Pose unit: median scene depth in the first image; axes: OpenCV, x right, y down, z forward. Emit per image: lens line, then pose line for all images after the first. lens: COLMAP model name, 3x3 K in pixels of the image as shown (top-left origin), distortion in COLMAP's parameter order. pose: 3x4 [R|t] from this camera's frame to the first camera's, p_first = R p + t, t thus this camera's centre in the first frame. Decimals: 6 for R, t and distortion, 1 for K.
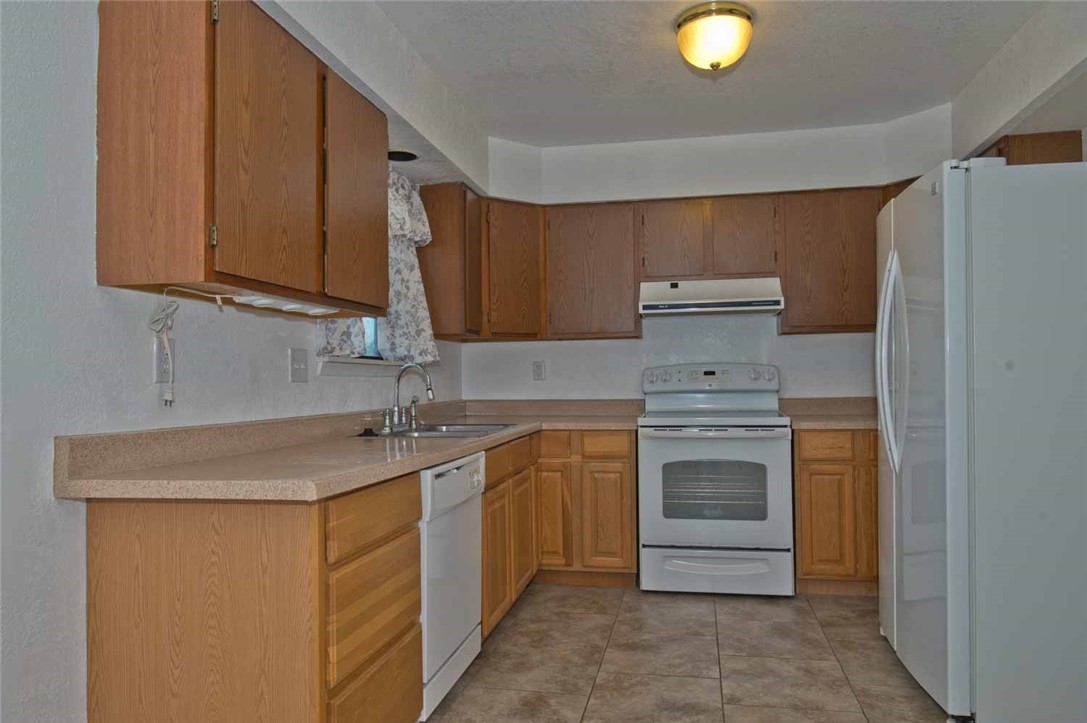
lens RADIAL K [[764.1, 0, 543.5], [0, 764.1, 361.5], [0, 0, 1]] dist [0.003595, 0.000450]
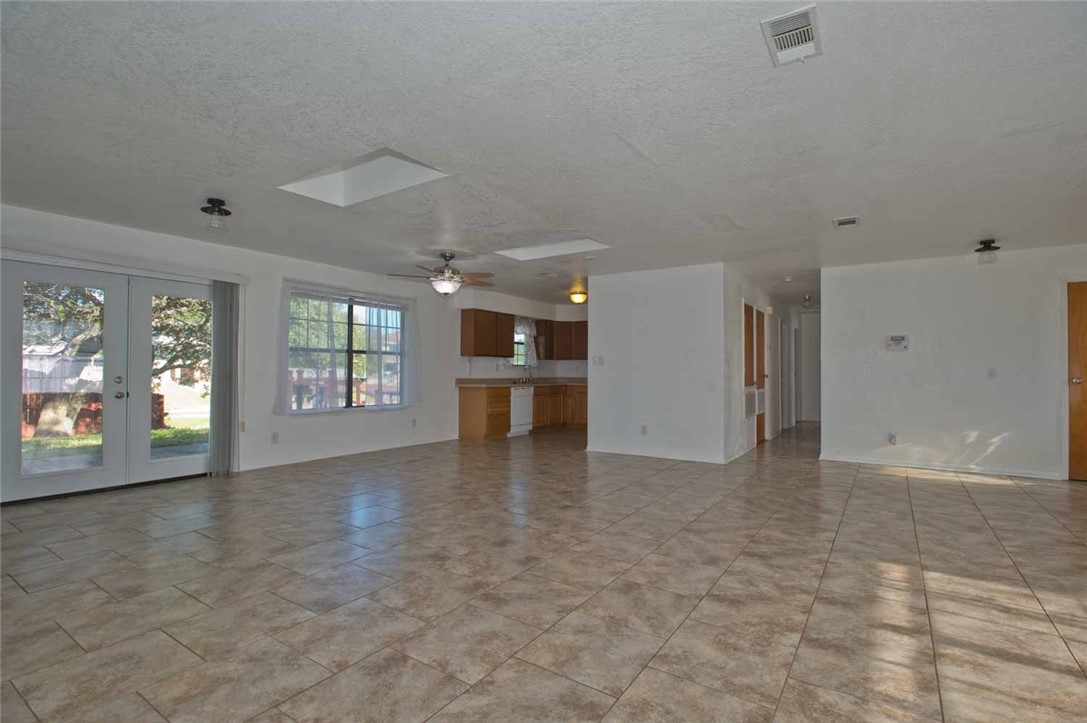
lens RADIAL K [[522.9, 0, 543.5], [0, 522.9, 361.5], [0, 0, 1]] dist [-0.003921, -0.000532]
pose [[0.920546, 0.008643, -0.390539, 0.934345], [-0.007102, 0.999960, 0.005389, -0.039352], [0.390570, -0.002187, 0.920570, -1.457834]]
